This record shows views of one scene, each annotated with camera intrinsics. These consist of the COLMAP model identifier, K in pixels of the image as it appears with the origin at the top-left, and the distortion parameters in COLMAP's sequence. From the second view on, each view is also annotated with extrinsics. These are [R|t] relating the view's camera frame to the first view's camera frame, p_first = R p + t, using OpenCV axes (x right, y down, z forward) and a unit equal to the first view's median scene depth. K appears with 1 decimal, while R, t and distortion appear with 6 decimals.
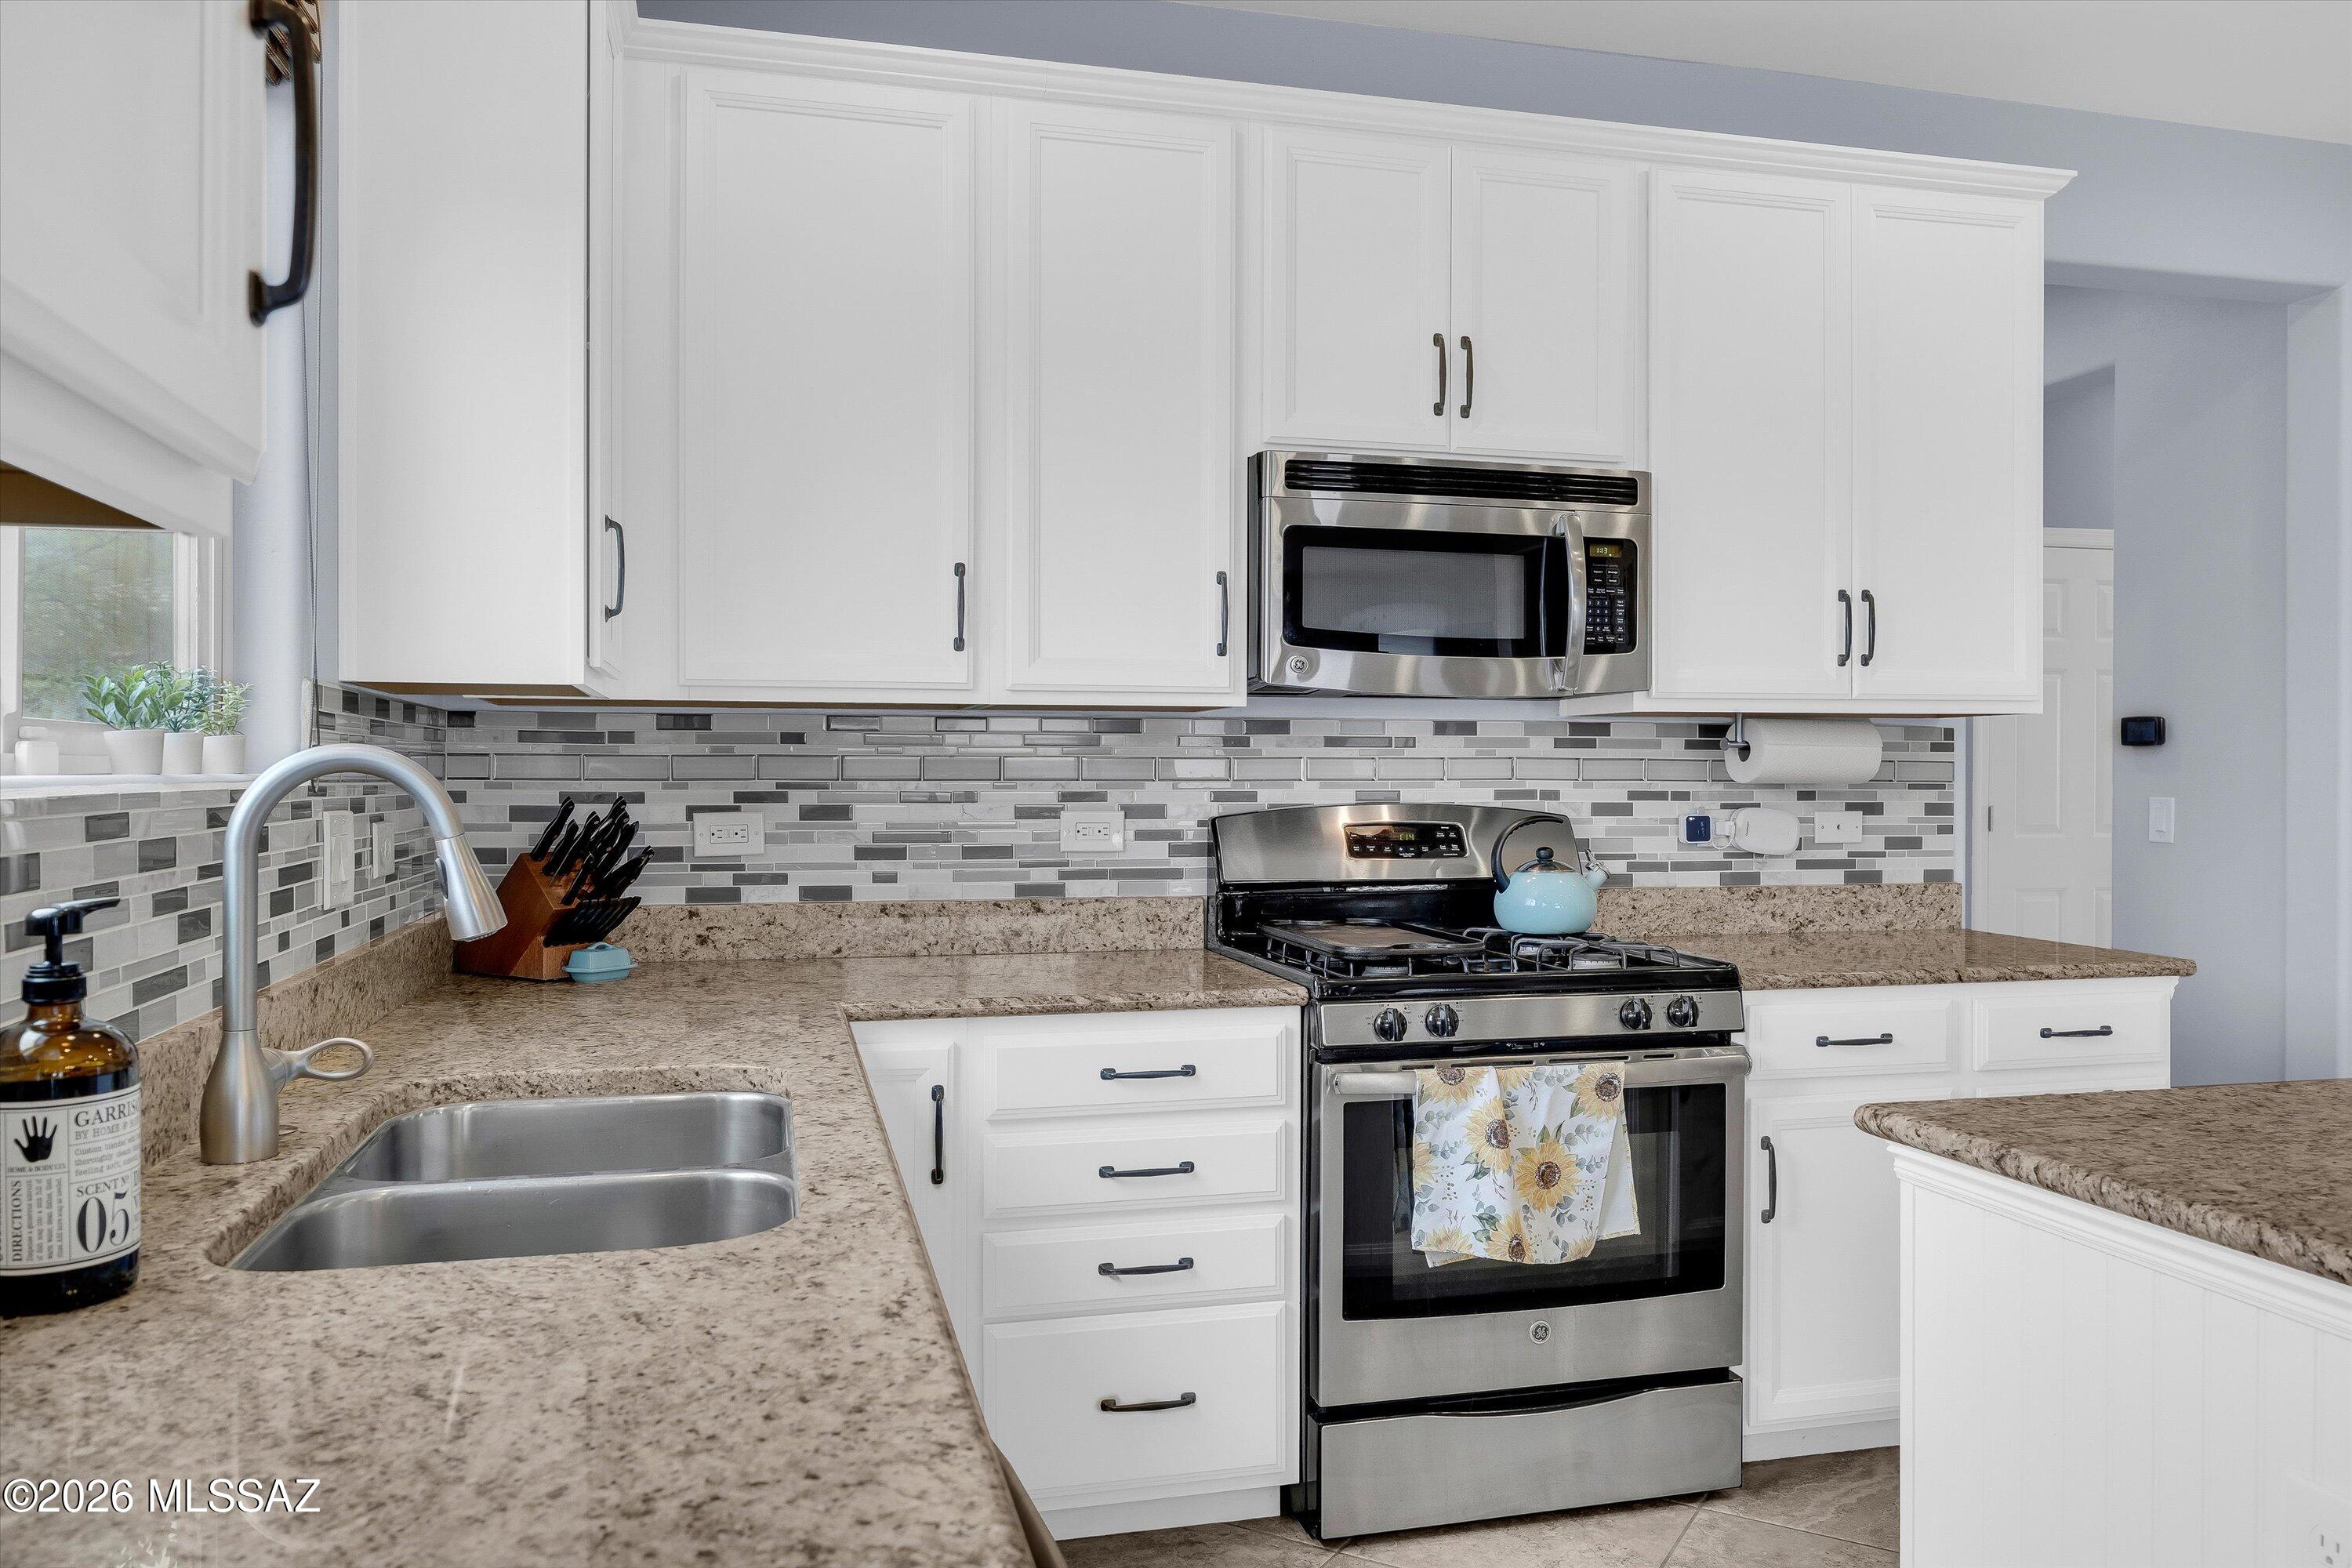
lens RADIAL K [[1629.2, 0, 1176.0], [0, 1629.2, 784.0], [0, 0, 1]] dist [-0.002529, -0.000308]
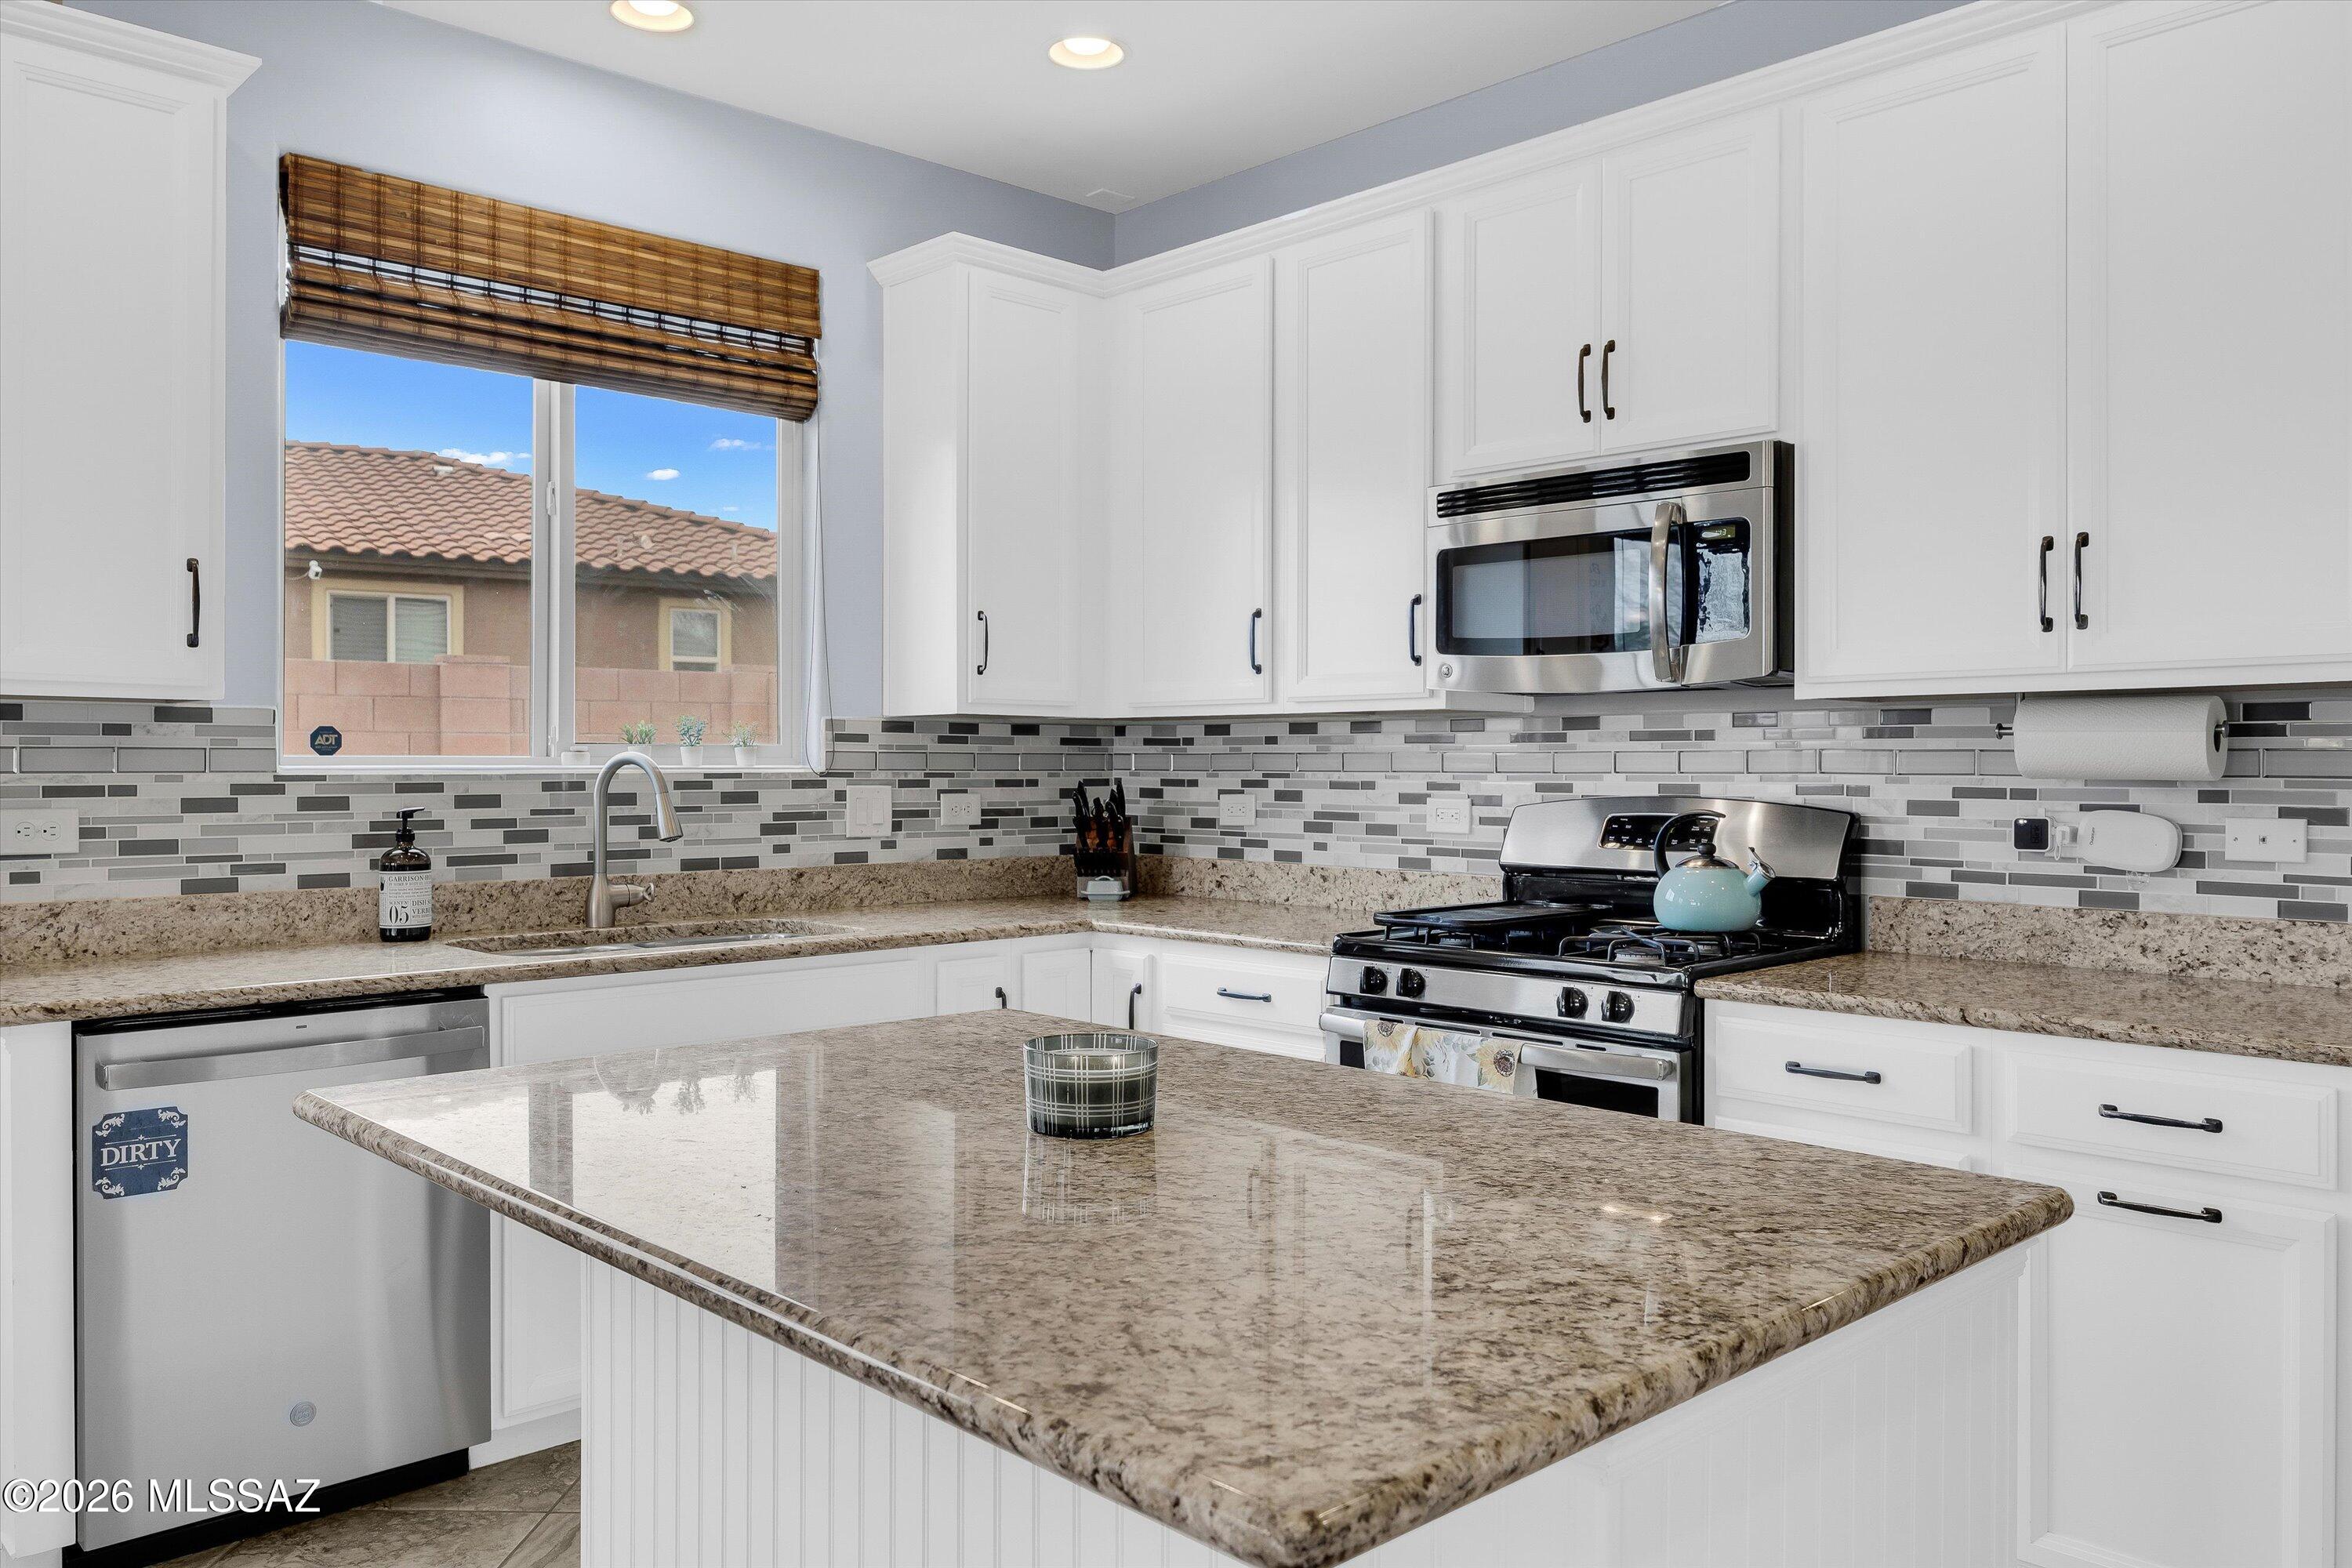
lens RADIAL K [[1732.1, 0, 1249.6], [0, 1732.1, 777.6], [0, 0, 1]] dist [0.005410, -0.001652]
pose [[0.518644, 0.005785, -0.854971, 0.940746], [-0.006977, 0.999972, 0.002534, -0.000628], [0.854962, 0.004651, 0.518670, 0.226733]]
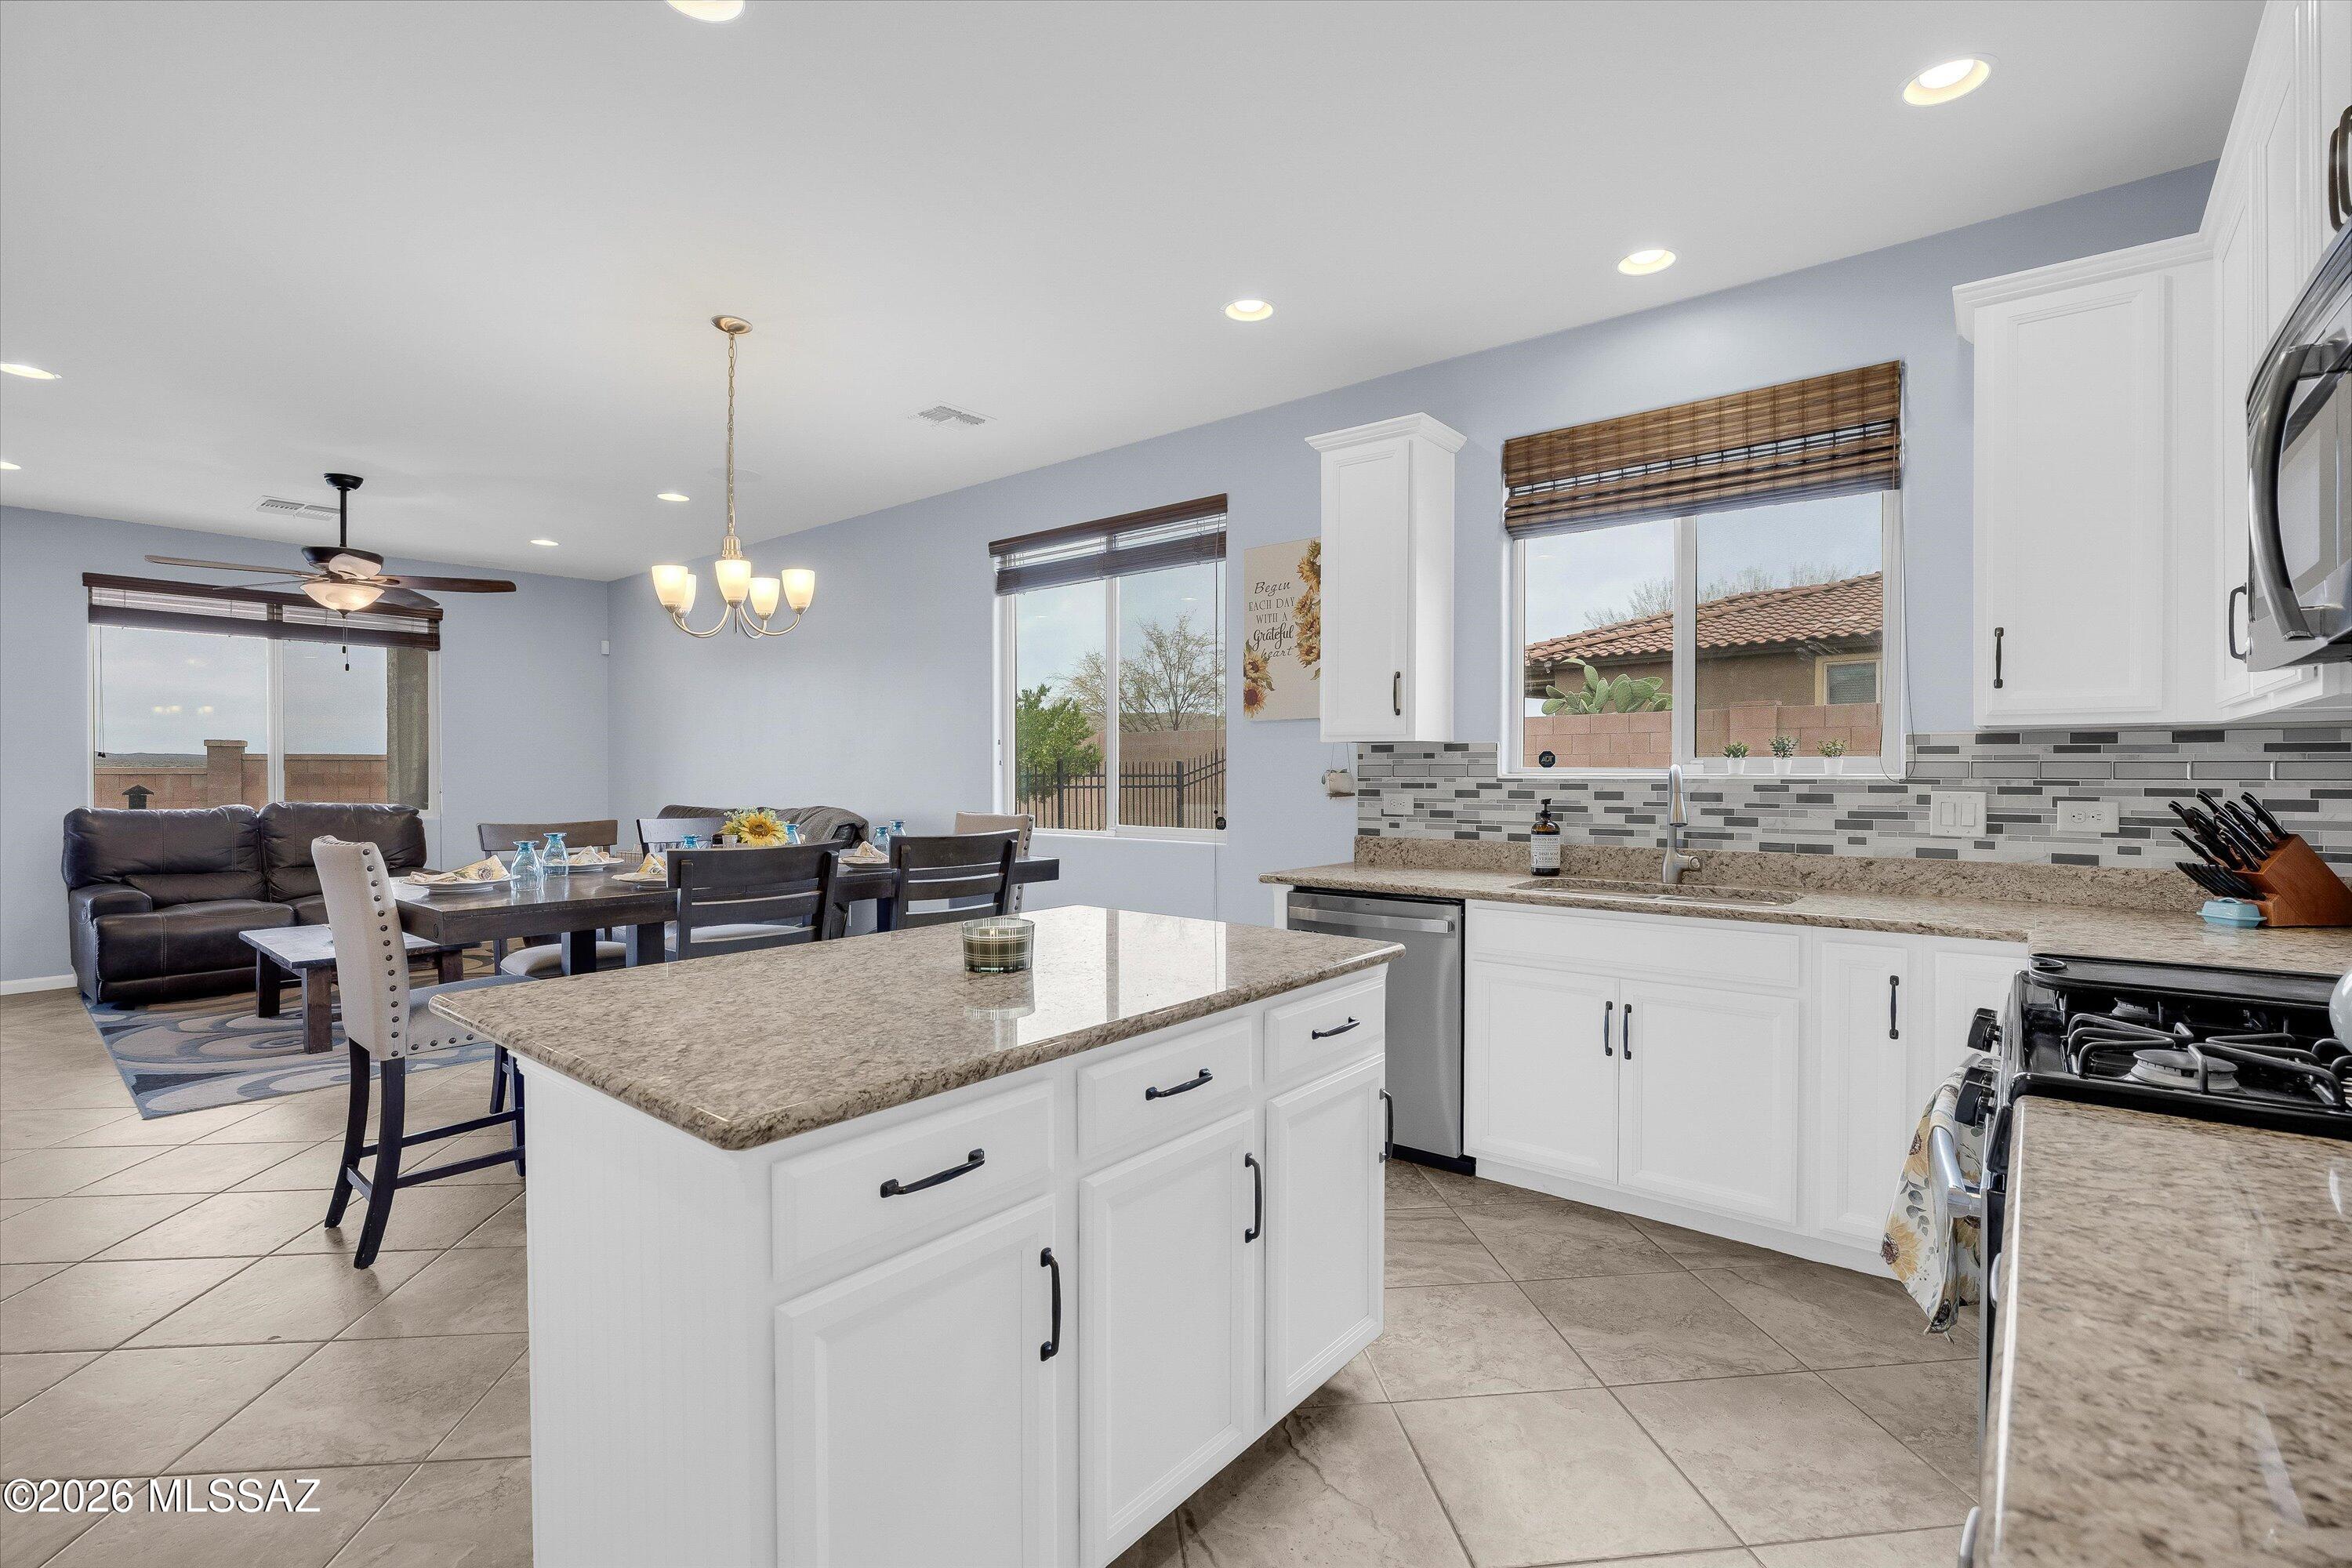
lens RADIAL K [[1076.2, 0, 1176.0], [0, 1076.2, 784.0], [0, 0, 1]] dist [-0.017847, 0.000722]
pose [[-0.800700, 0.005593, -0.599039, 0.752946], [-0.005642, 0.999842, 0.016877, -0.007487], [0.599038, 0.016893, -0.800542, 1.005826]]
